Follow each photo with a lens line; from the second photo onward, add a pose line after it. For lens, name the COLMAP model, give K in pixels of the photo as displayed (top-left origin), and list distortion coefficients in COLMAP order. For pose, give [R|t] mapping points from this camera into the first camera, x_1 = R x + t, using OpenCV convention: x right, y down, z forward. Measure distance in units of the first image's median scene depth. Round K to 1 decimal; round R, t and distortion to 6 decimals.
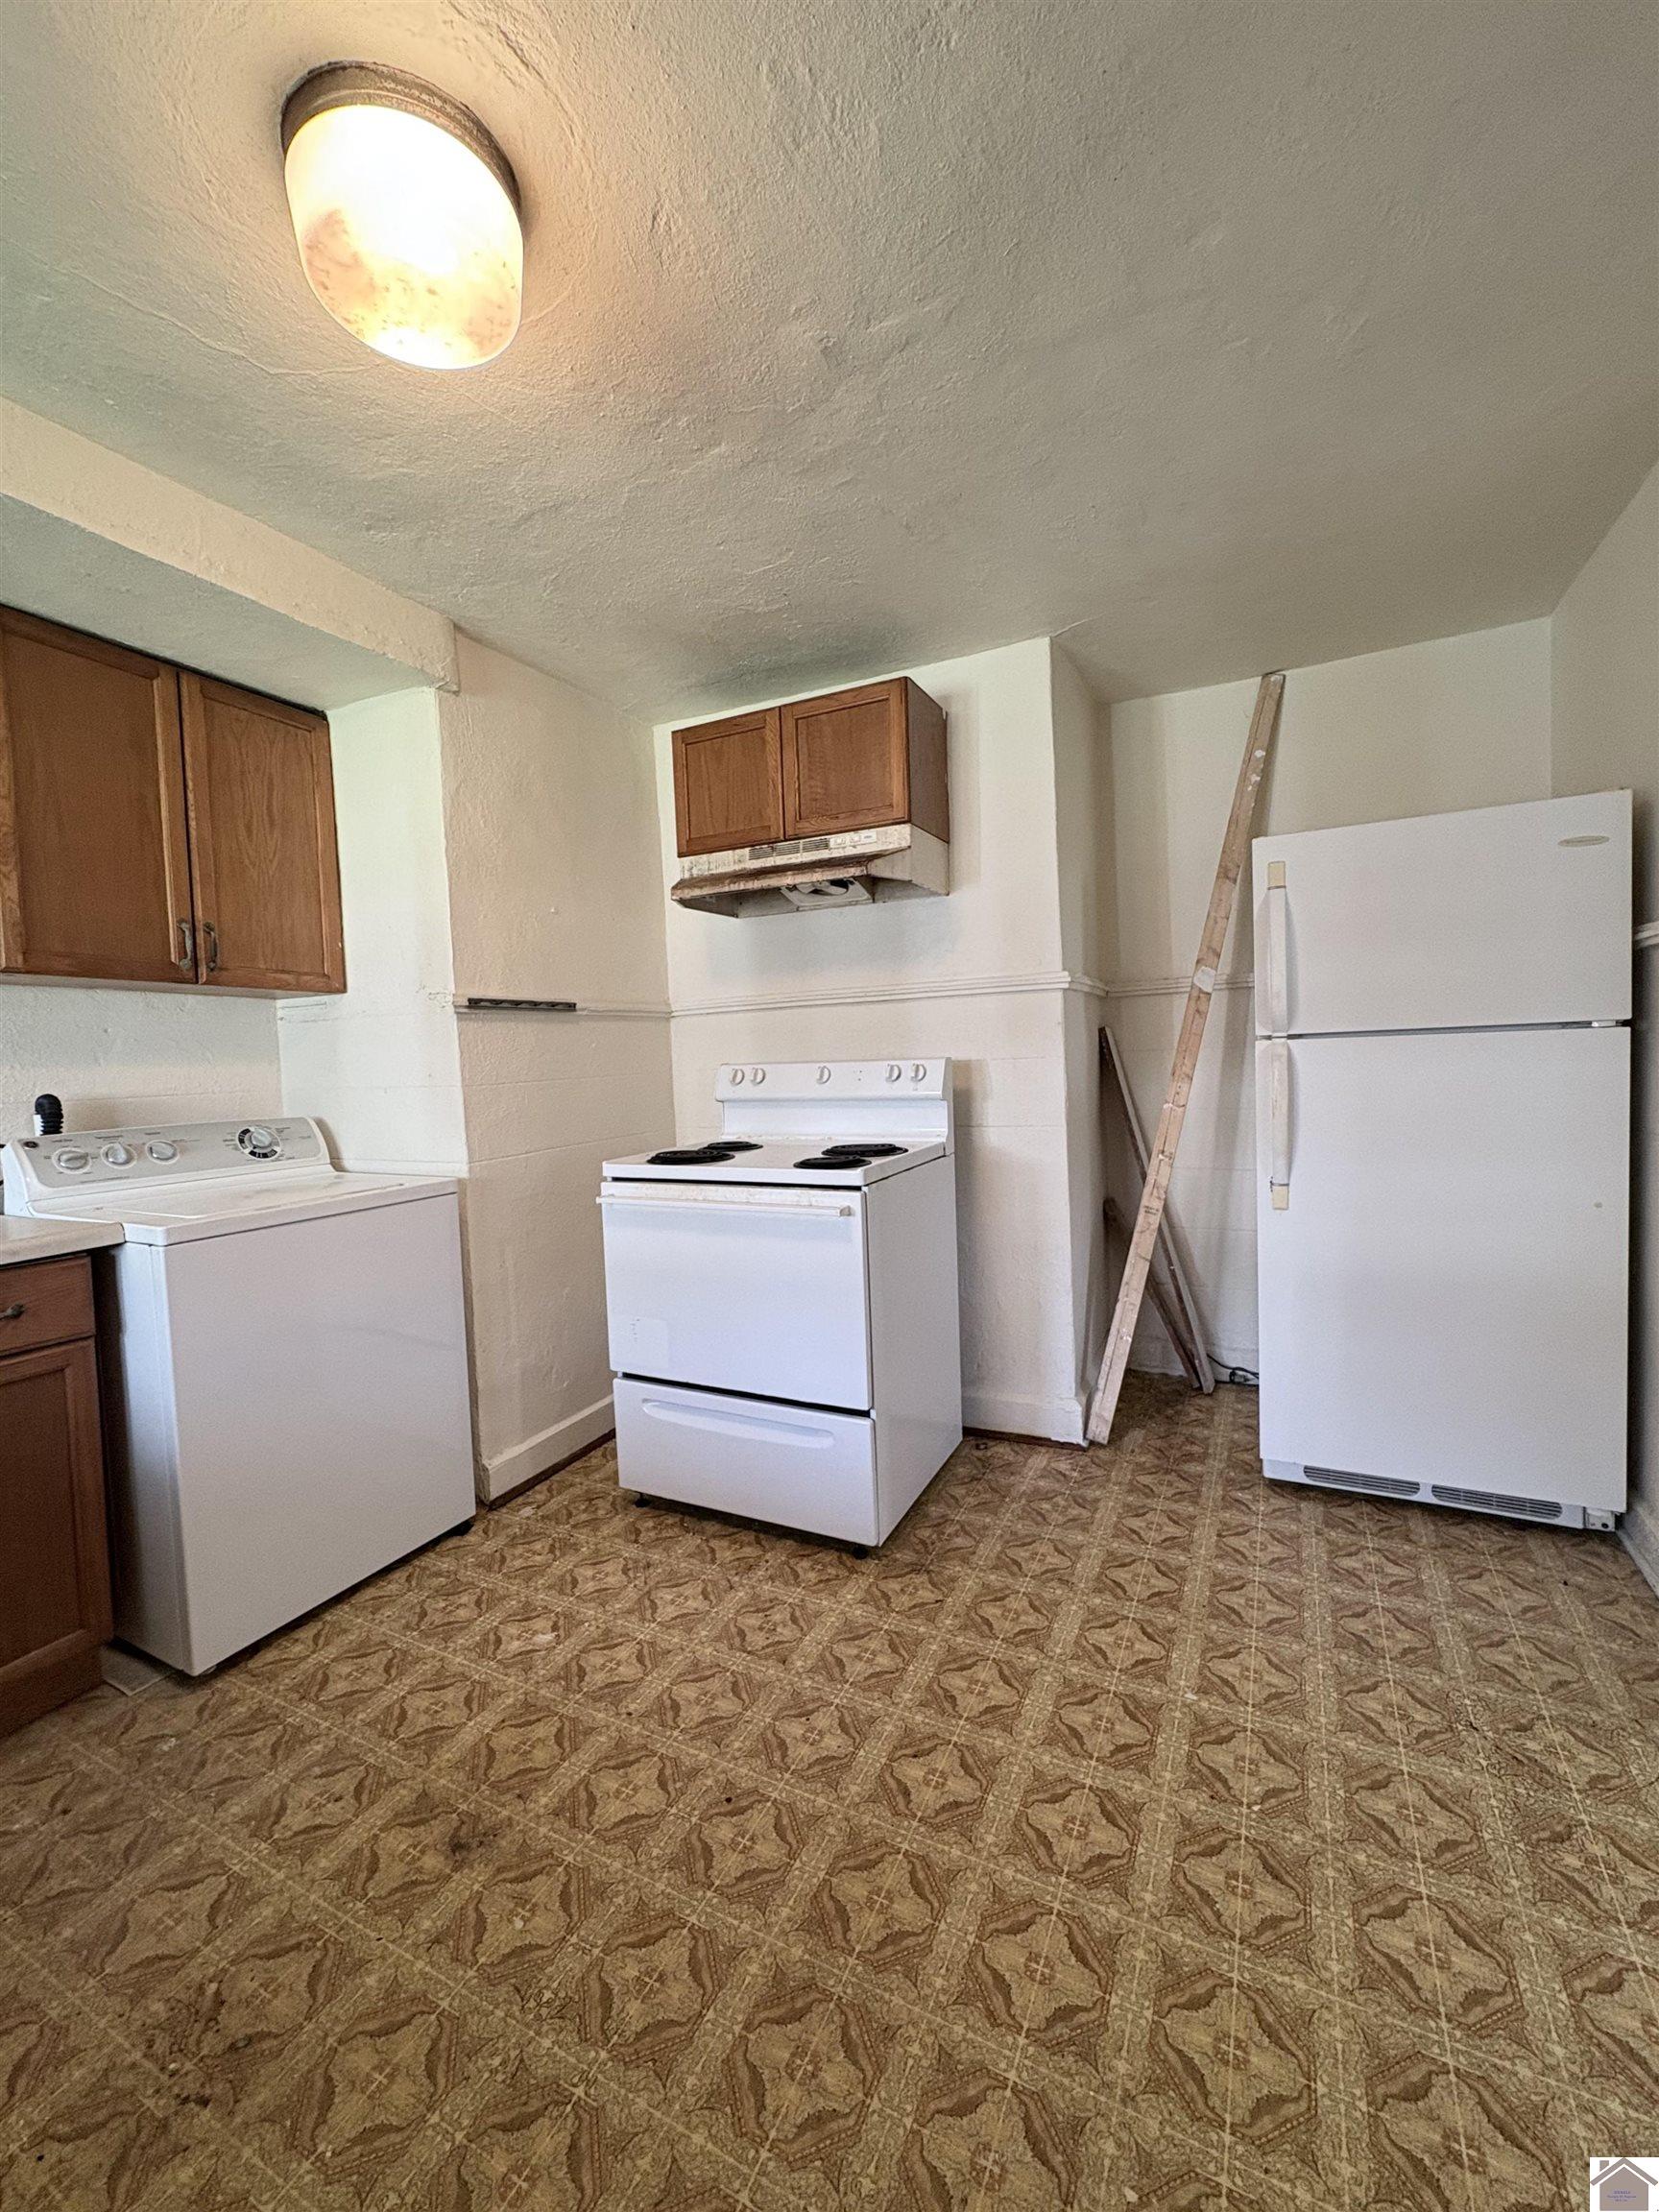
lens RADIAL K [[901.6, 0, 816.1], [0, 901.6, 1100.5], [0, 0, 1]] dist [-0.001472, 0.000081]
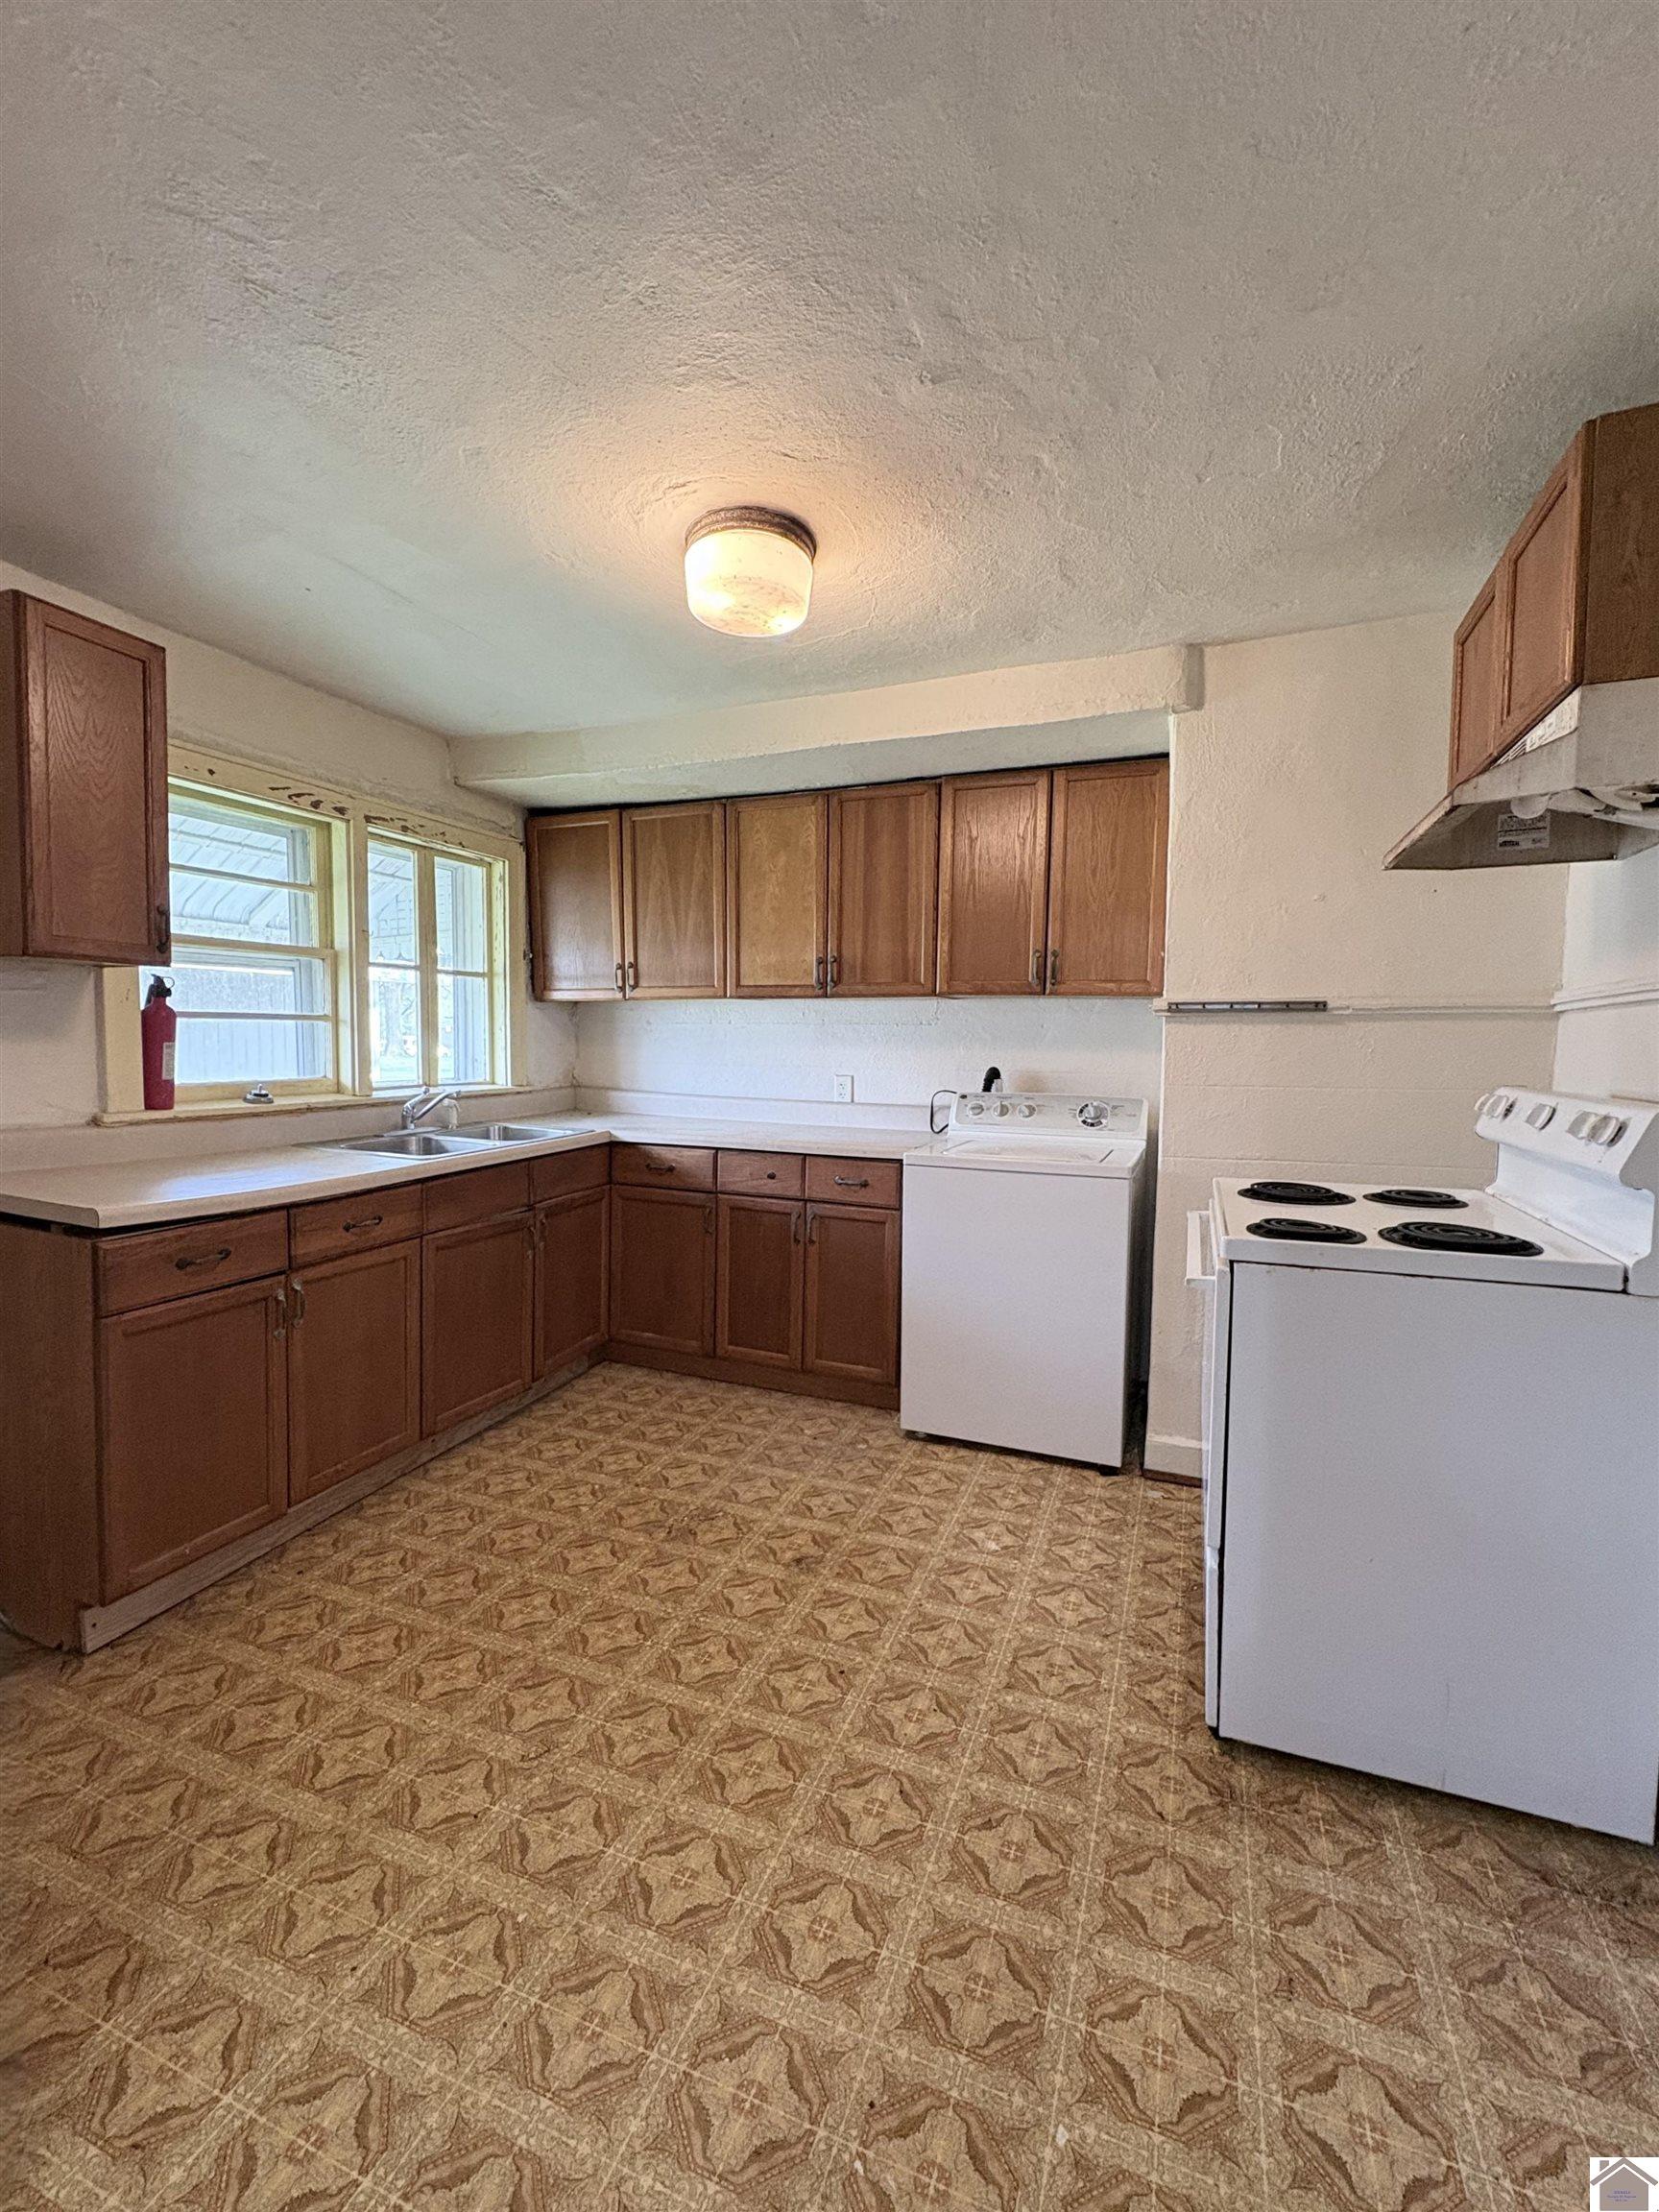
lens RADIAL K [[901.6, 0, 816.1], [0, 901.6, 1100.5], [0, 0, 1]] dist [-0.001472, 0.000081]
pose [[0.094397, 0.104262, -0.990060, 0.896364], [-0.062575, 0.993156, 0.098621, -0.108994], [0.993566, 0.052644, 0.100275, 0.683108]]
